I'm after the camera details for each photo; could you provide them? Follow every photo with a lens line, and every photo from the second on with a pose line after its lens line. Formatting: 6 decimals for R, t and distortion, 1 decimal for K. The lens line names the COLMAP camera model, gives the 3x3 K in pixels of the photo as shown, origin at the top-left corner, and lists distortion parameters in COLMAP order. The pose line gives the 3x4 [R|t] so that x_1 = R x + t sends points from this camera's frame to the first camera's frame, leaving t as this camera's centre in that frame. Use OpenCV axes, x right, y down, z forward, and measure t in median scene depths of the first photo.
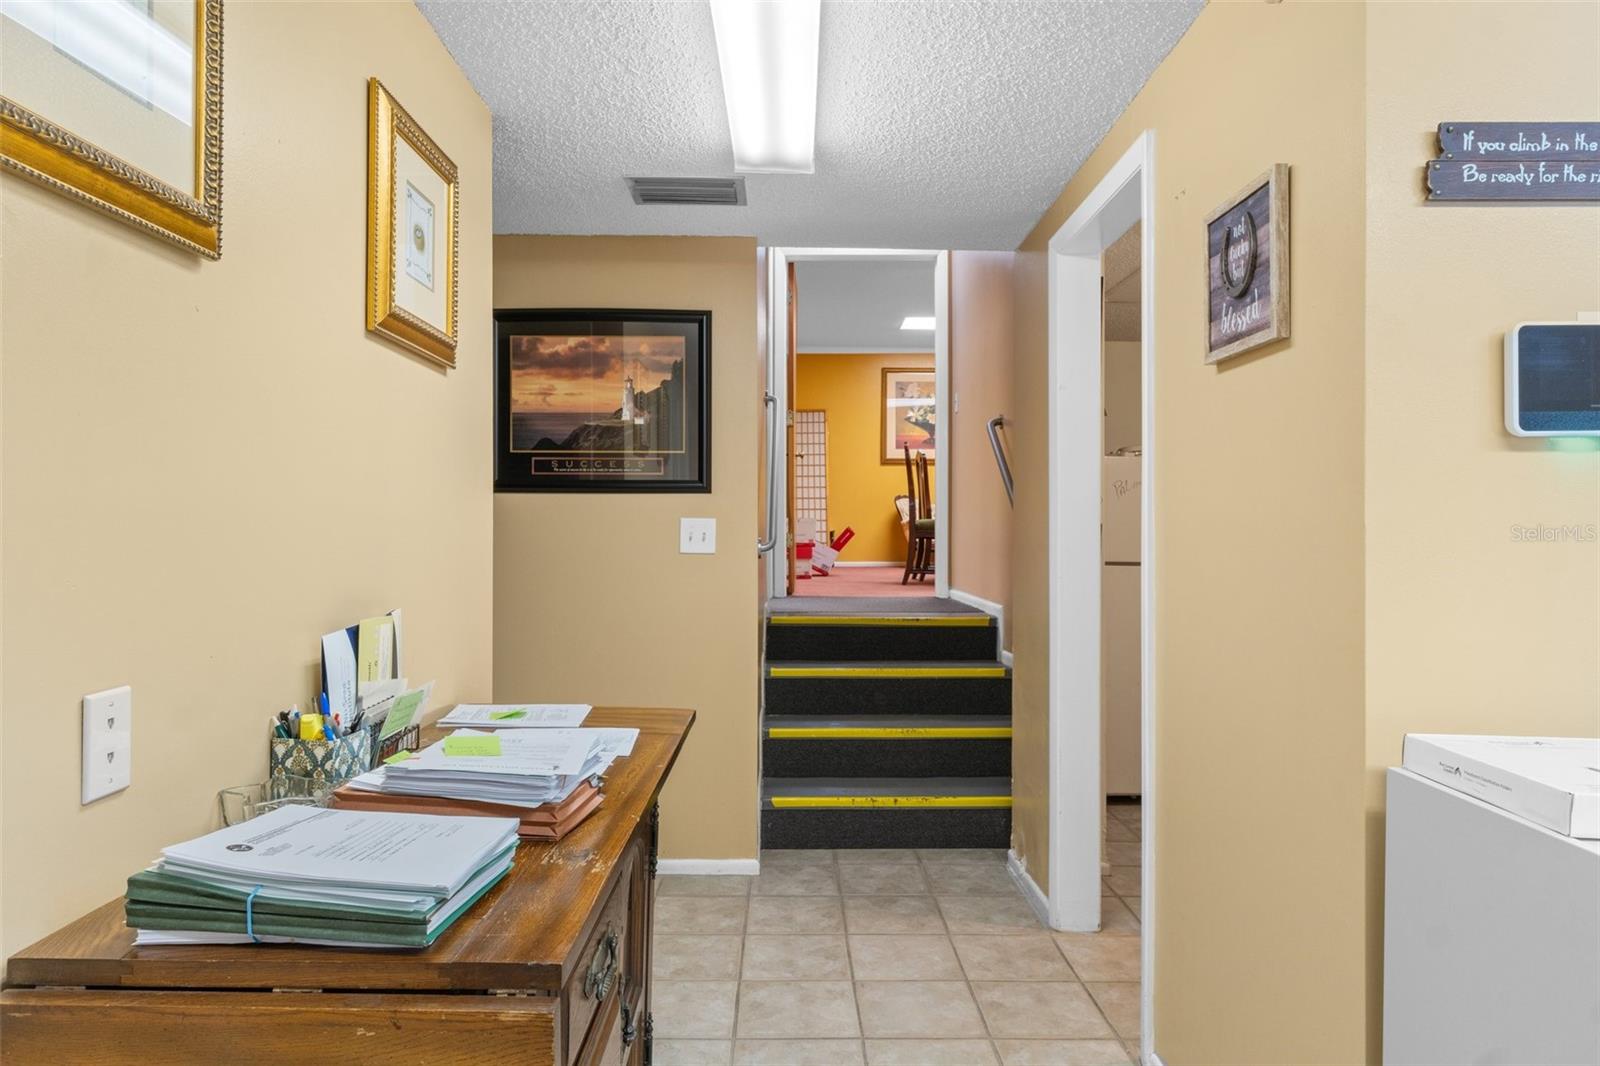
lens RADIAL K [[939.6, 0, 801.3], [0, 939.6, 538.1], [0, 0, 1]] dist [0.003020, 0.001811]
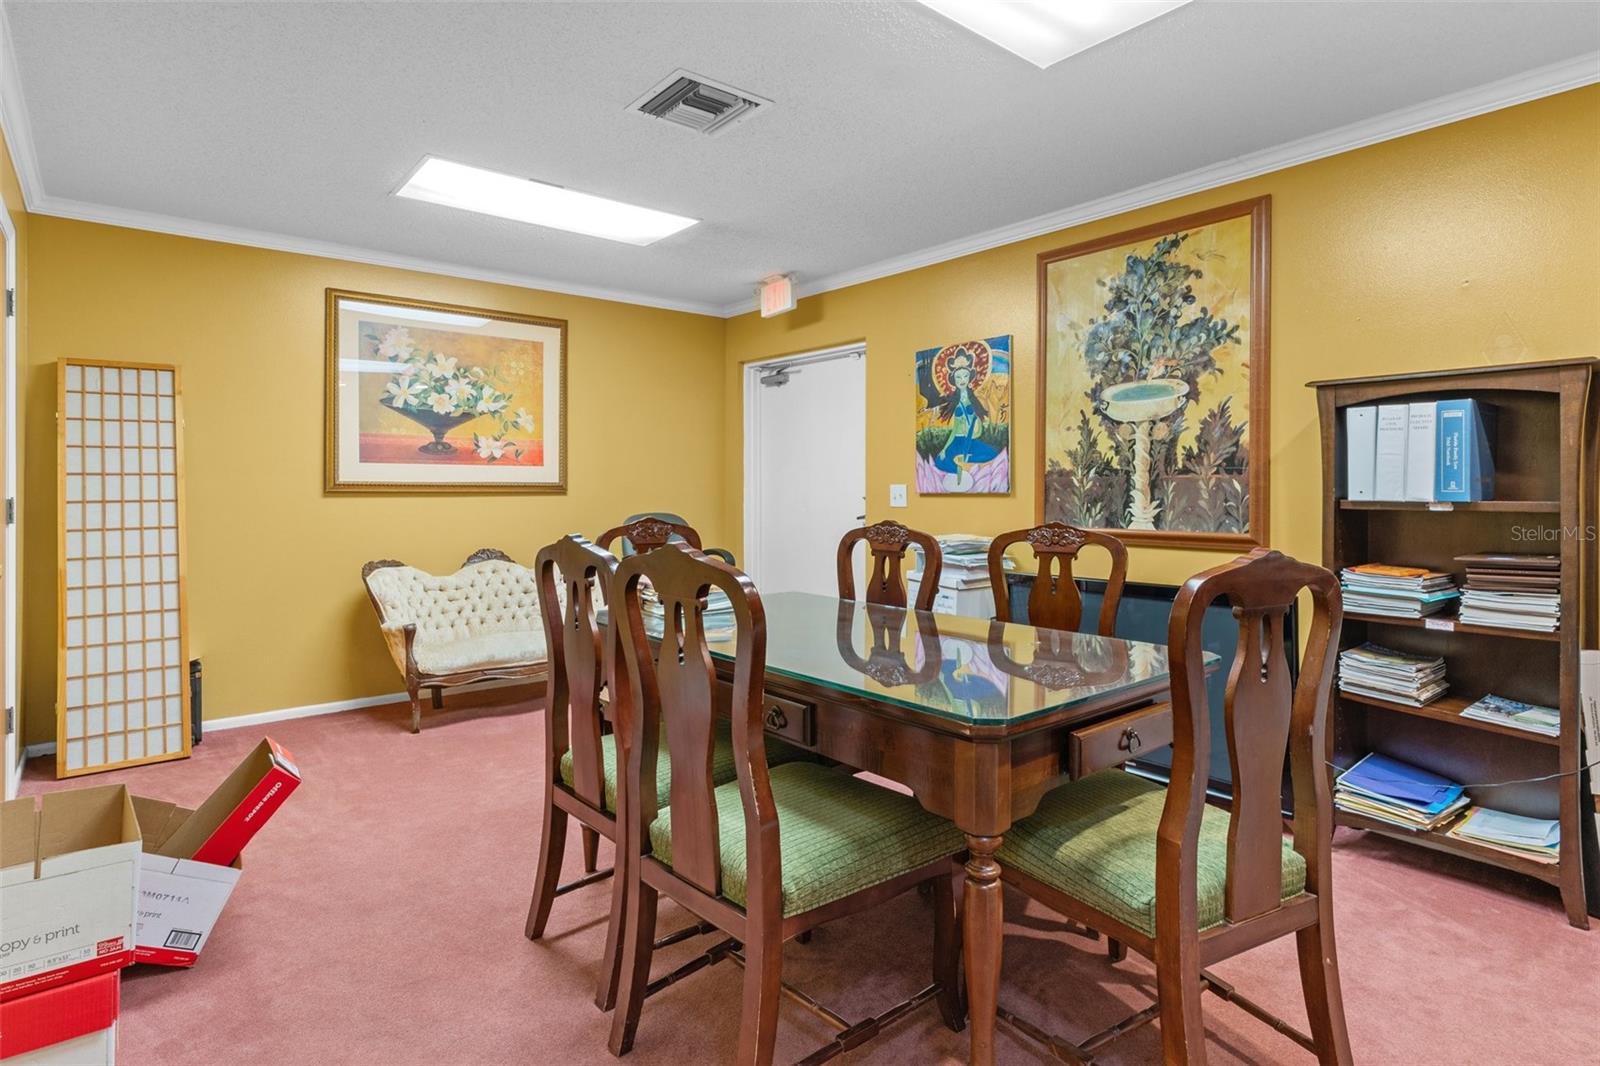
lens RADIAL K [[838.2, 0, 797.7], [0, 838.2, 495.0], [0, 0, 1]] dist [-0.002727, -0.000350]
pose [[0.781907, -0.001940, 0.623392, 0.012021], [-0.001988, 0.999982, 0.005606, -0.098575], [-0.623392, -0.005623, 0.781889, 0.646086]]
